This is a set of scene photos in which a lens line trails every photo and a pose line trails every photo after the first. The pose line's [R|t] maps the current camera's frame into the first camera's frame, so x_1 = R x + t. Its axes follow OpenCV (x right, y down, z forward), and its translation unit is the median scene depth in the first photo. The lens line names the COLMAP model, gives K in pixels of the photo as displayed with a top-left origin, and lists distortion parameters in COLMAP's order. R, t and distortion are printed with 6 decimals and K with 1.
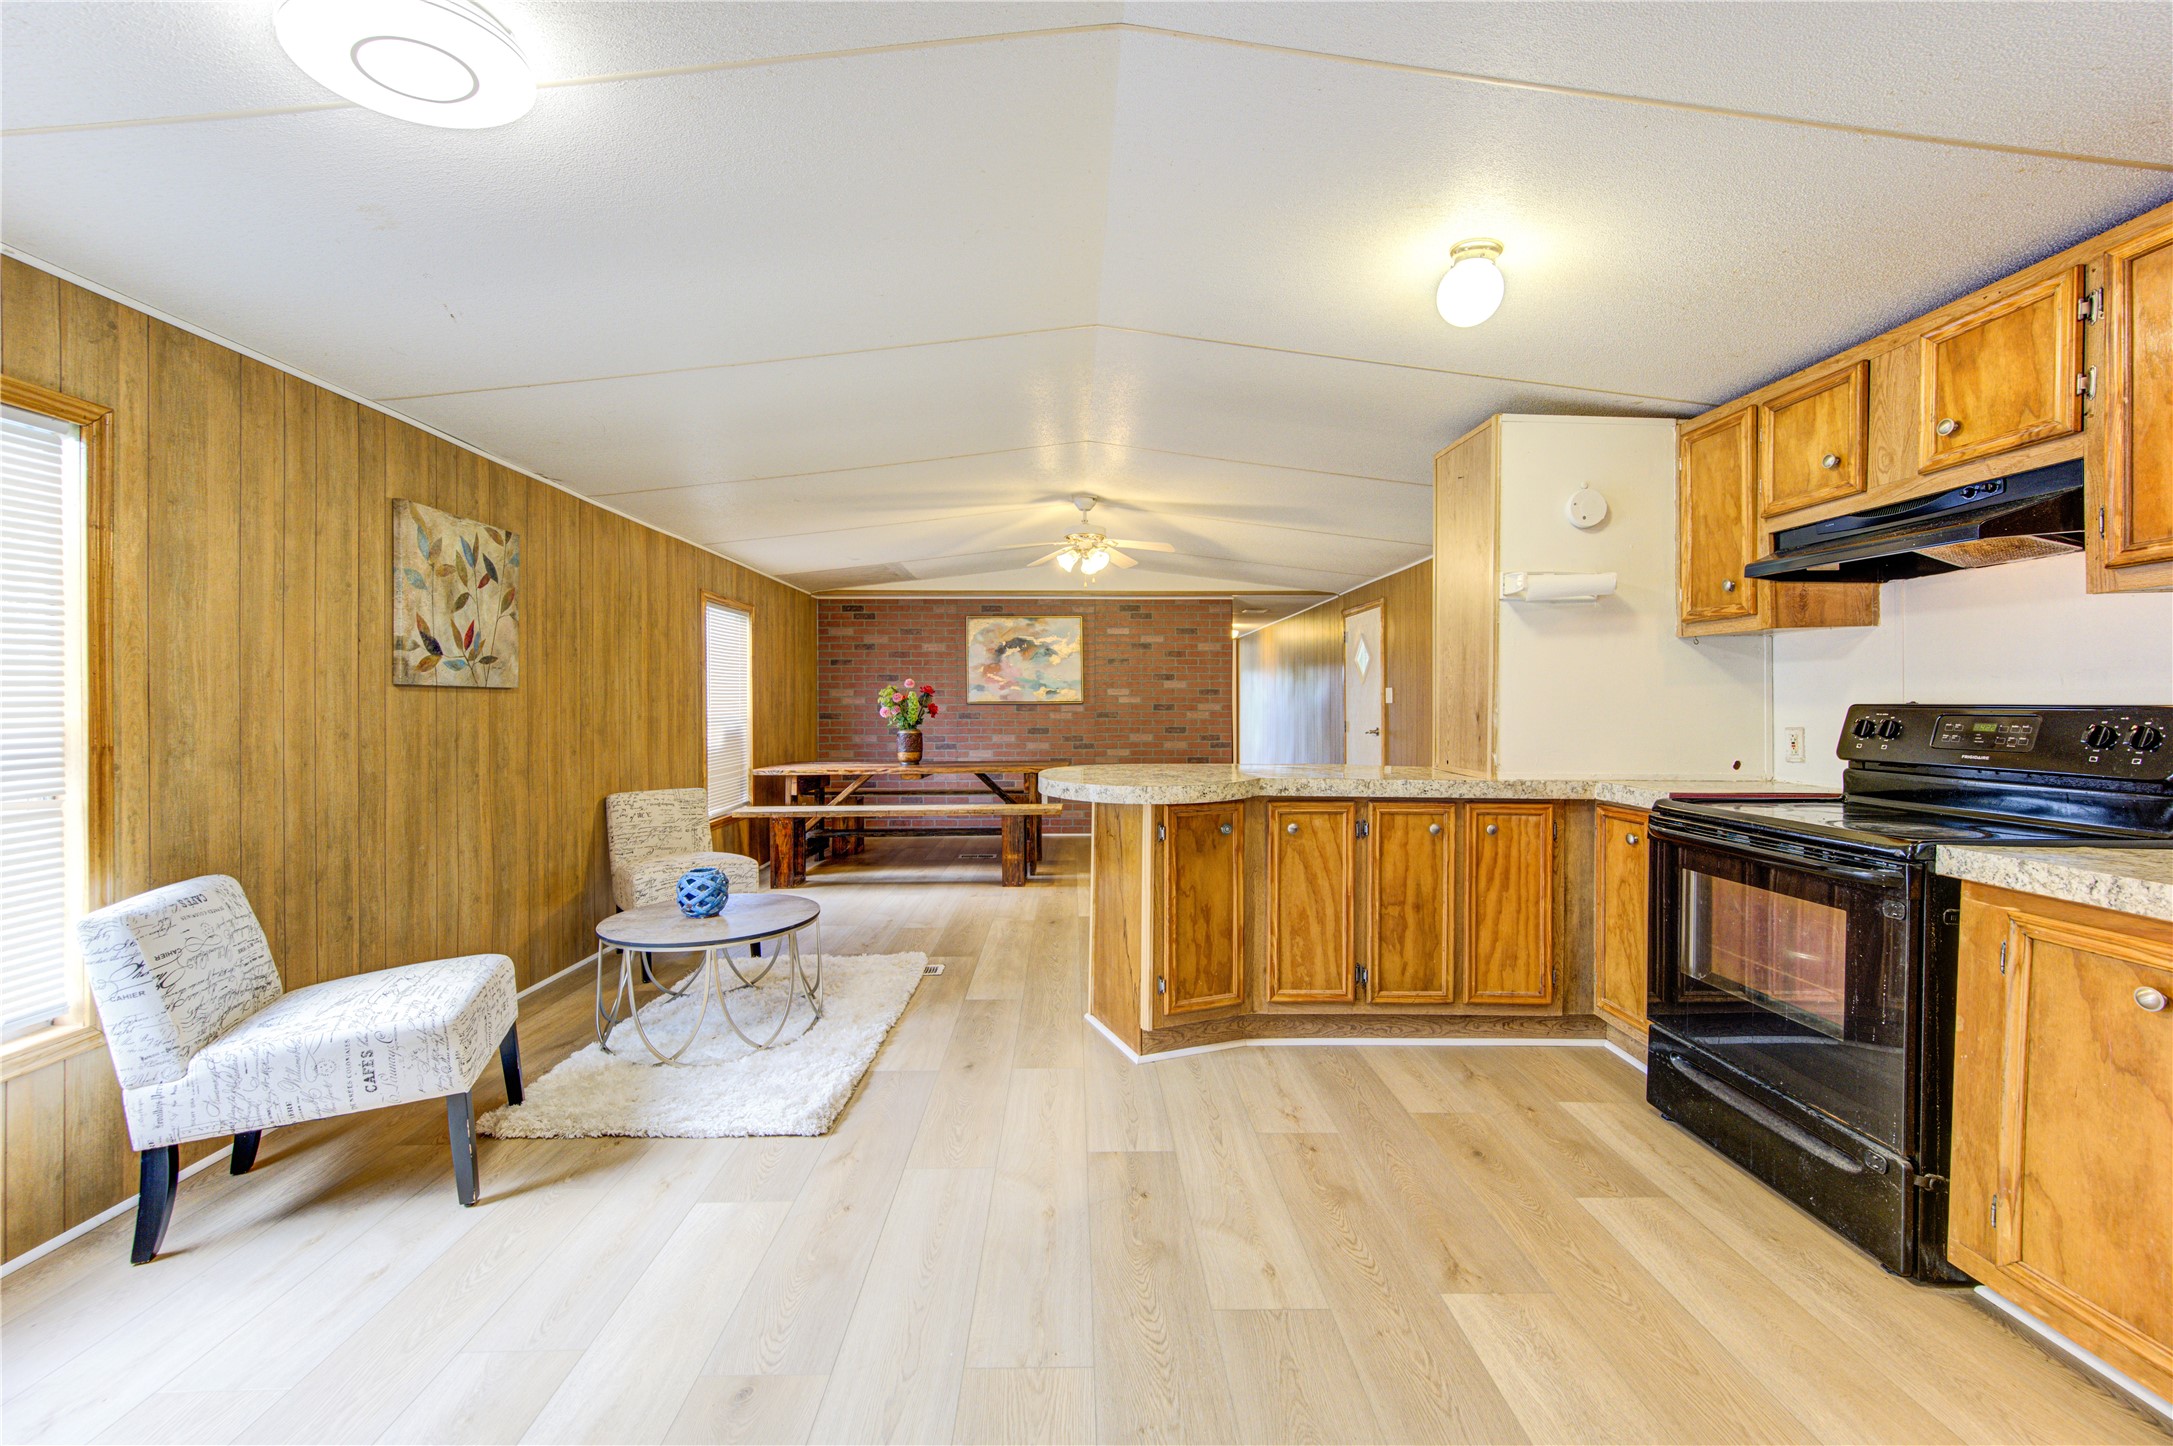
lens RADIAL K [[851.4, 0, 1086.6], [0, 851.4, 709.6], [0, 0, 1]] dist [-0.000554, -0.000599]
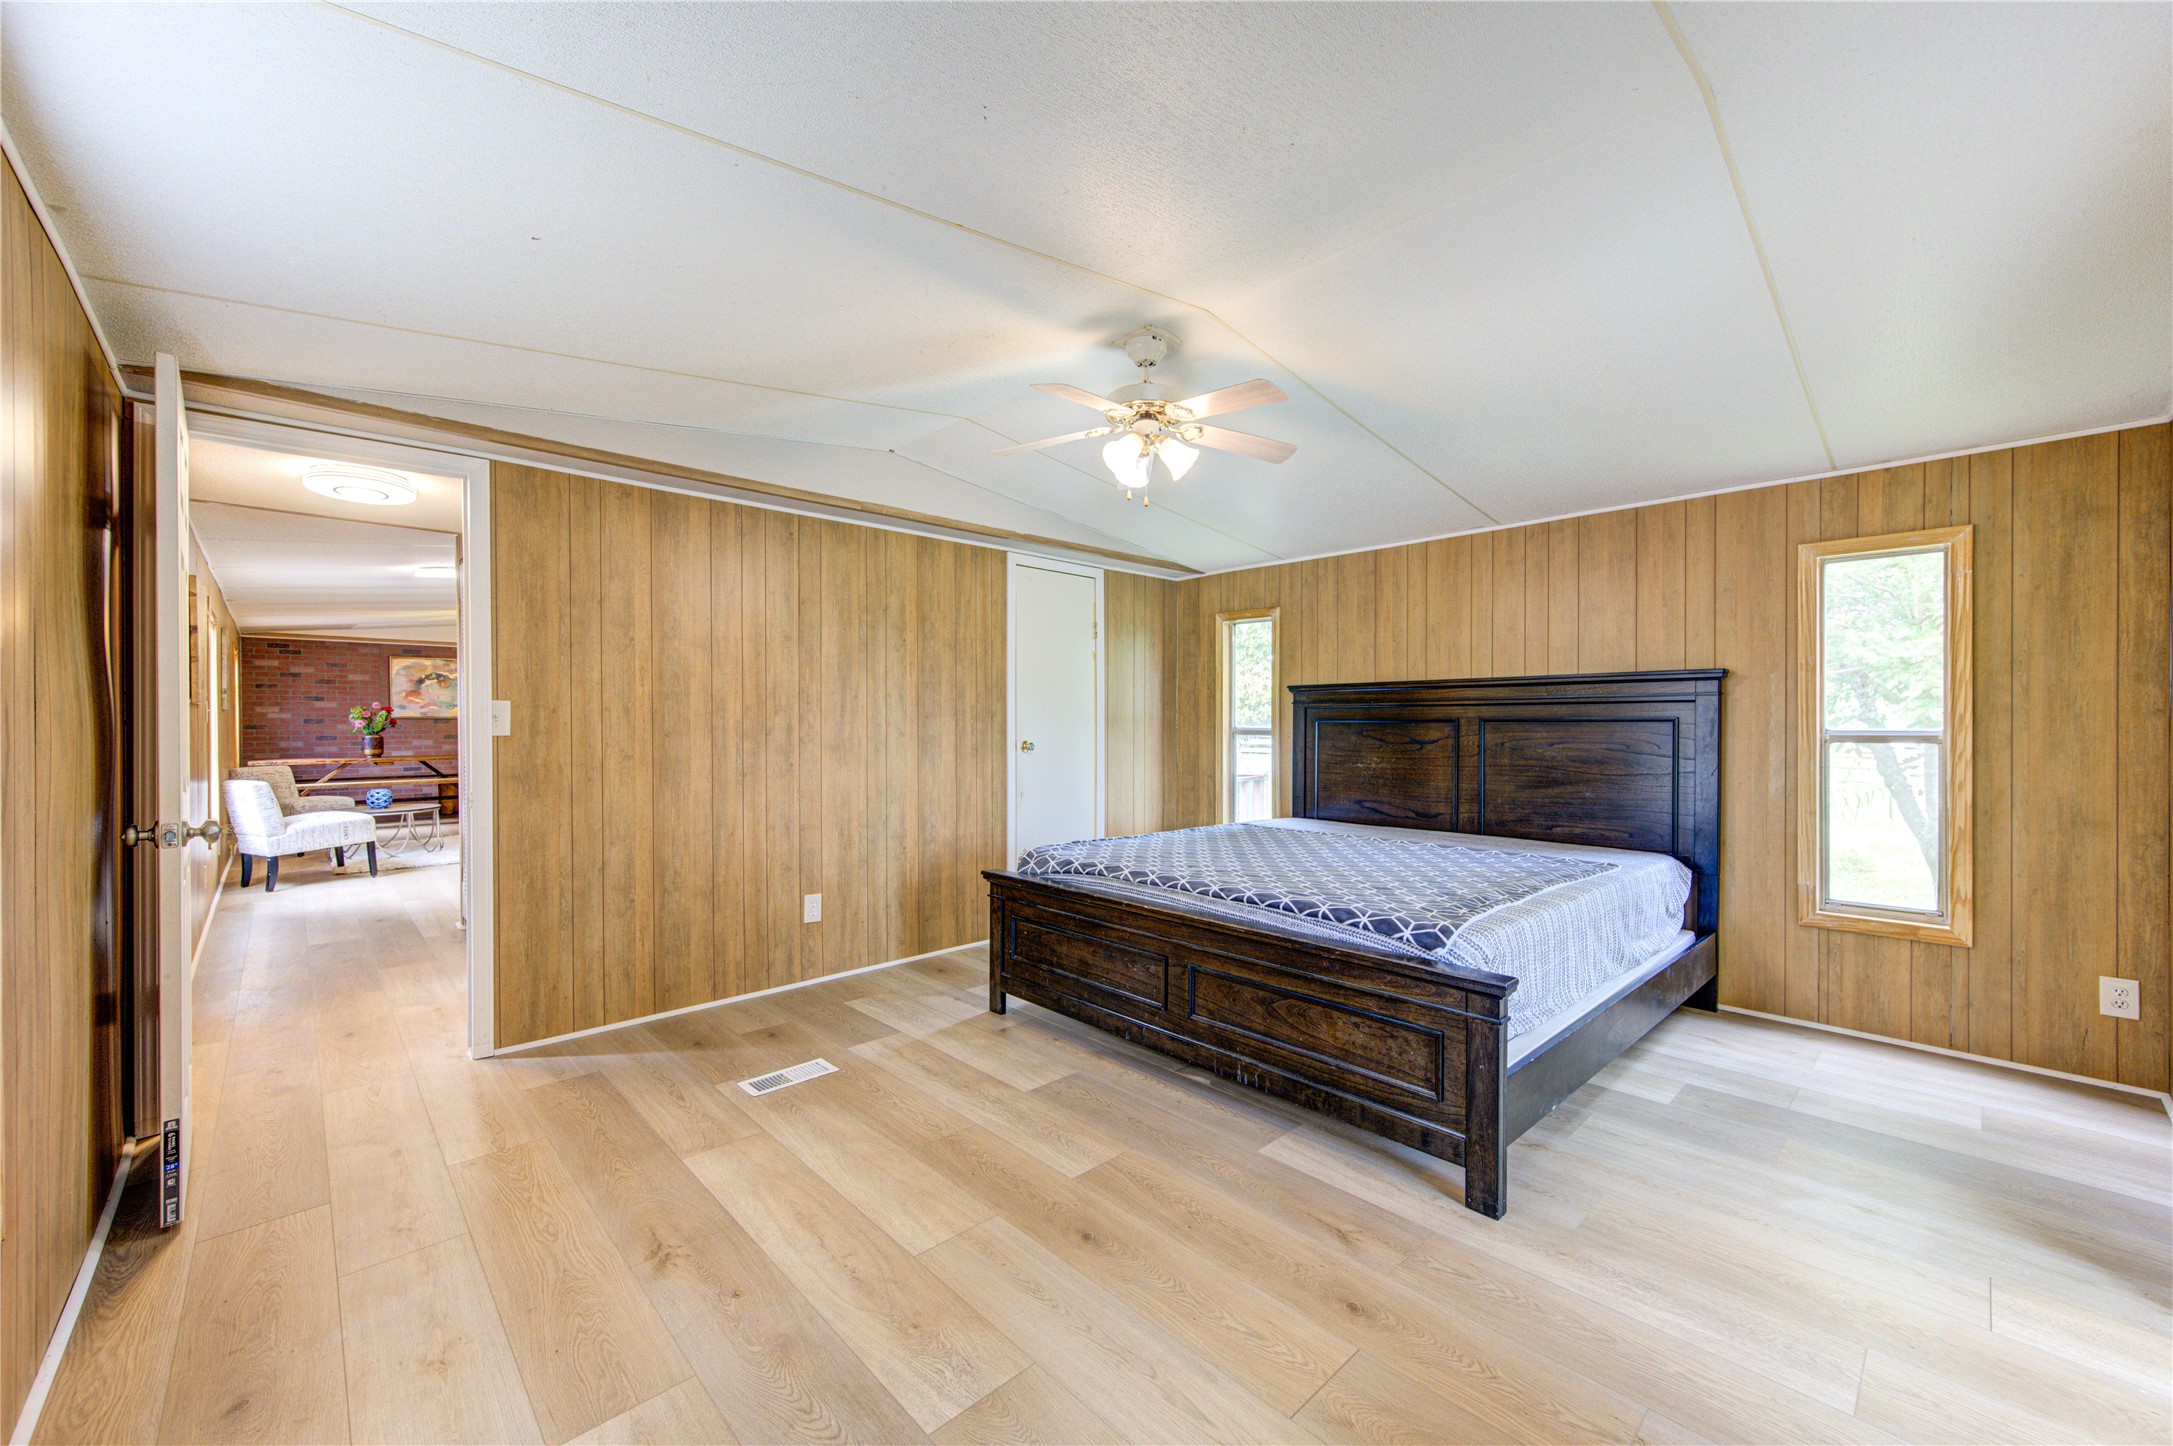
lens RADIAL K [[849.4, 0, 1094.7], [0, 849.4, 731.2], [0, 0, 1]] dist [-0.000402, -0.000342]
pose [[0.734927, -0.004594, 0.678131, -0.610405], [0.001671, 0.999986, 0.004963, 0.024819], [-0.678144, -0.002515, 0.734924, -2.139669]]
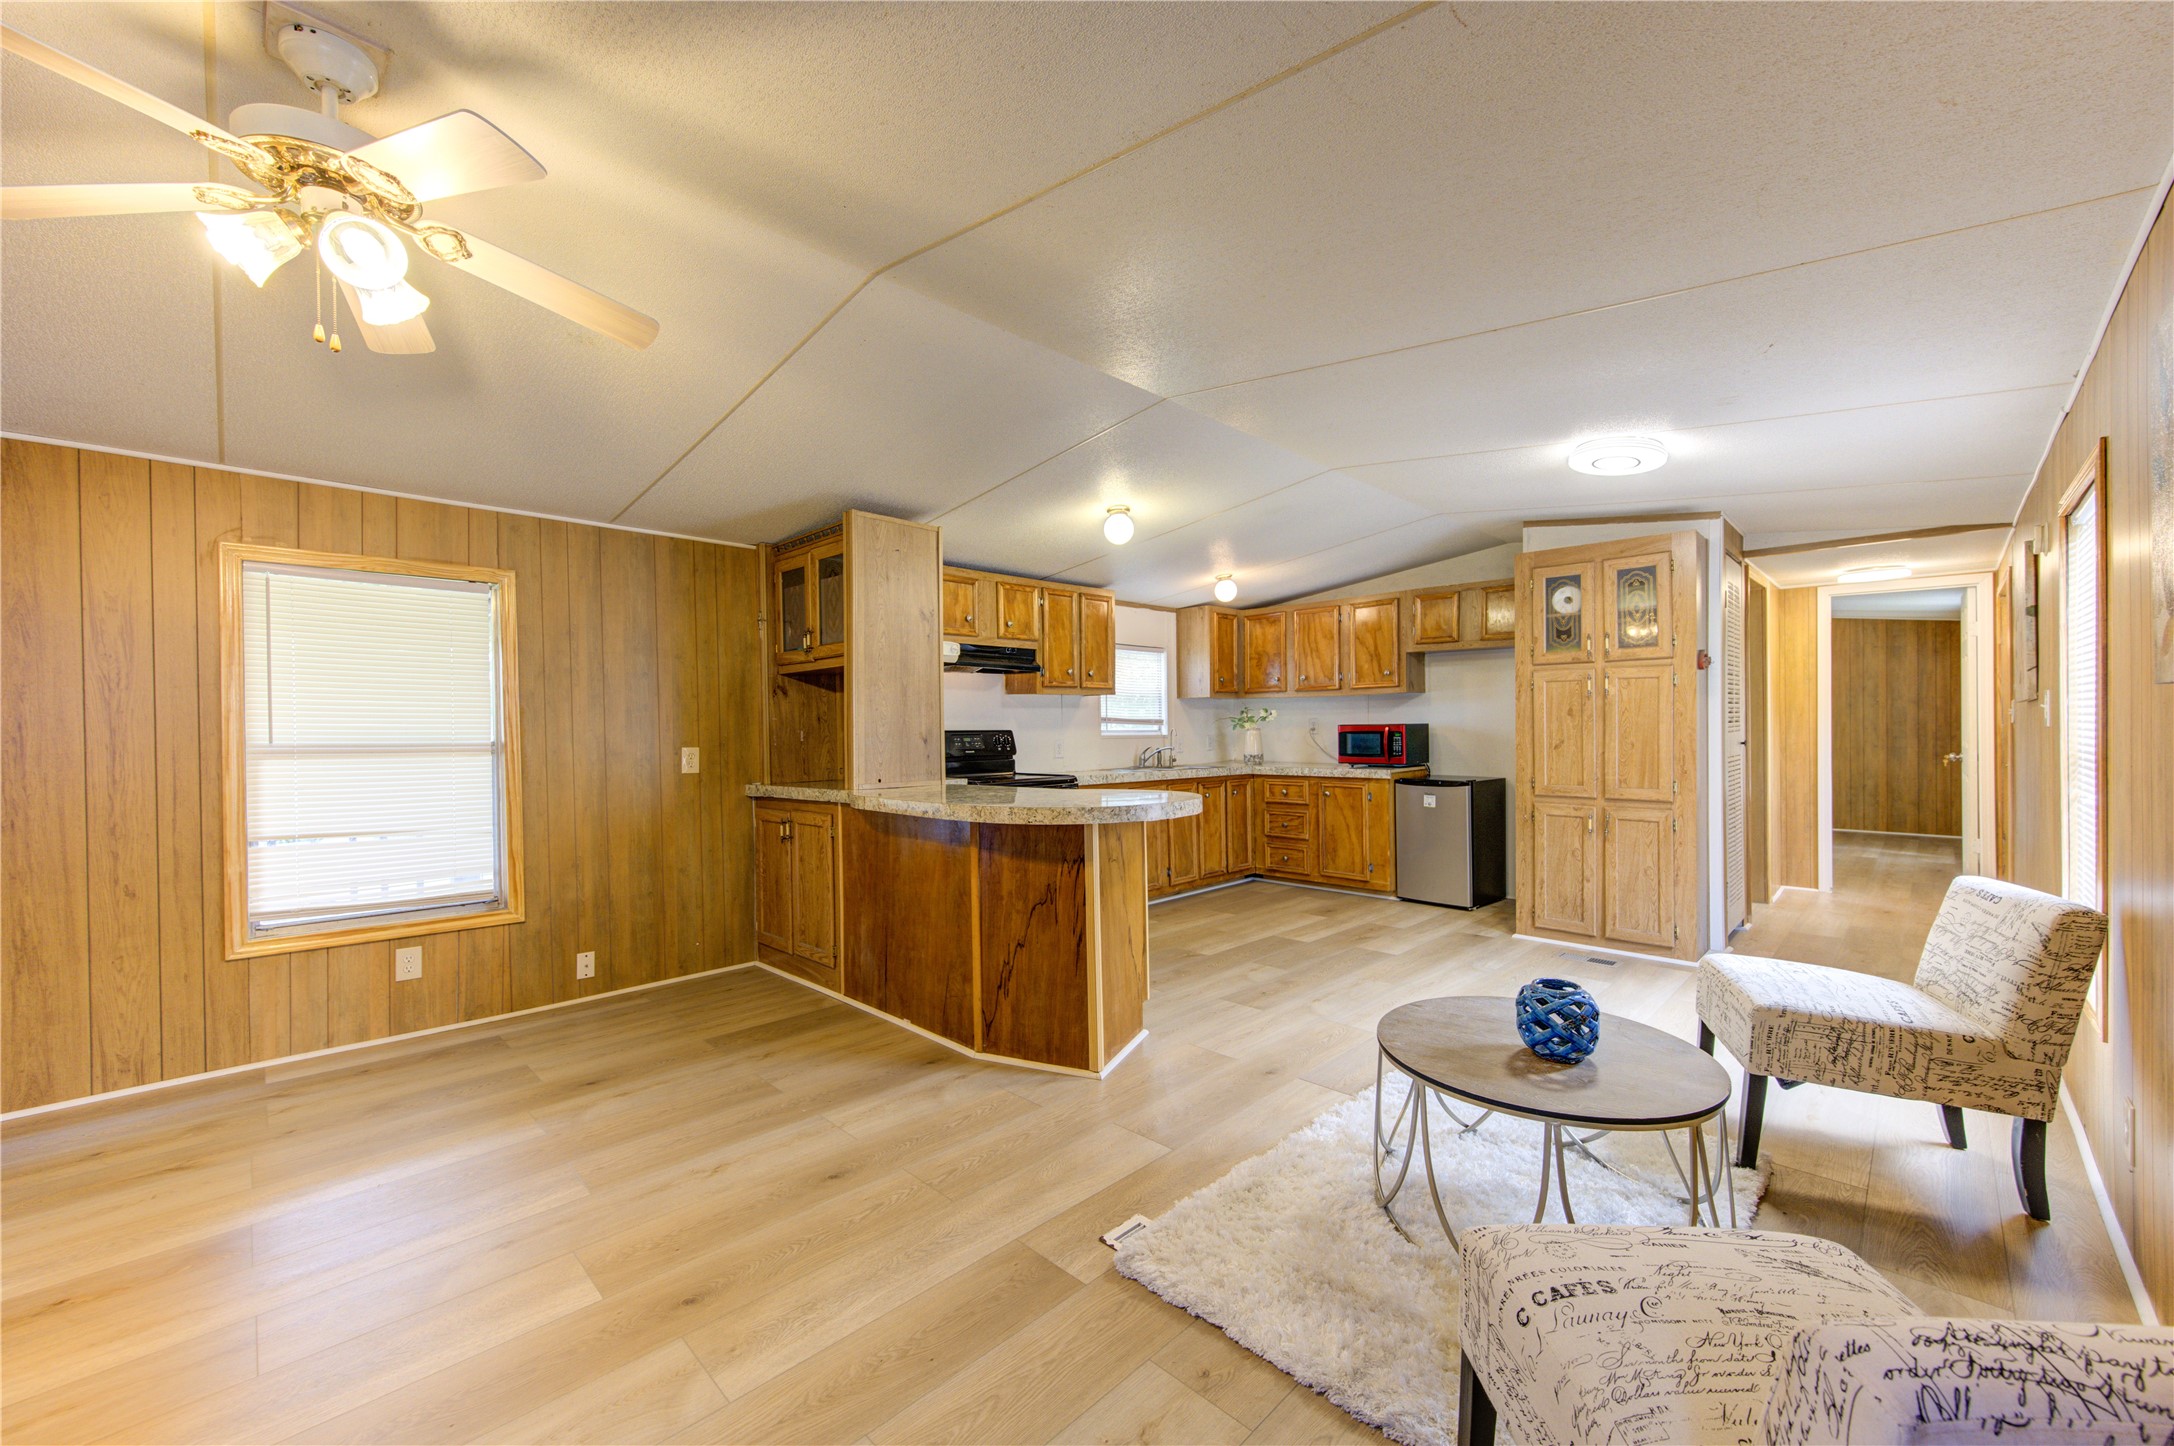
lens RADIAL K [[842.8, 0, 1095.6], [0, 842.8, 732.5], [0, 0, 1]] dist [0.003194, -0.002982]
pose [[-0.697516, 0.002699, 0.716564, -0.686676], [0.015399, 0.999818, 0.011223, -0.015207], [-0.716404, 0.018862, -0.697431, 1.749907]]
